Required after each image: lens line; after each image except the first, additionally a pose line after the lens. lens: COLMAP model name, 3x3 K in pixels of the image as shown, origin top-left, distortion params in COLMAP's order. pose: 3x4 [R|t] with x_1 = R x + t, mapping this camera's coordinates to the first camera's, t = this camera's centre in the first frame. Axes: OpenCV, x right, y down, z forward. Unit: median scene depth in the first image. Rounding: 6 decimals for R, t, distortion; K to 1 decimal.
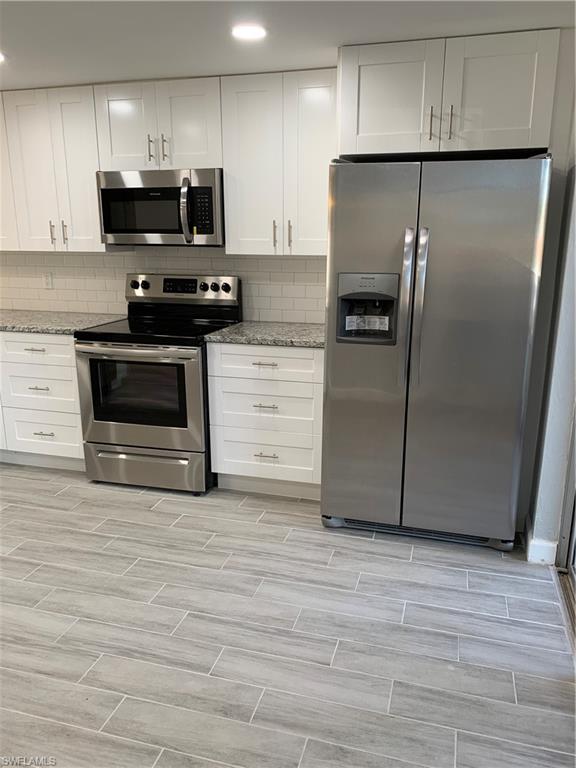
lens RADIAL K [[586.0, 0, 291.1], [0, 586.0, 384.8], [0, 0, 1]] dist [0.029984, -0.036283]
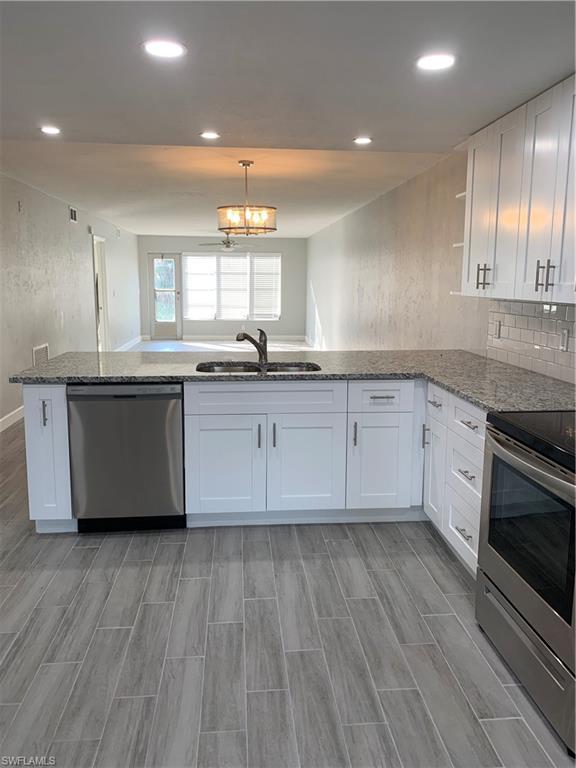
lens RADIAL K [[586.0, 0, 288.2], [0, 586.0, 385.1], [0, 0, 1]] dist [0.029984, -0.036283]
pose [[0.358657, 0.159797, -0.919690, 0.188510], [-0.235242, 0.968913, 0.076611, -0.118586], [0.903342, 0.188872, 0.385099, 0.510693]]
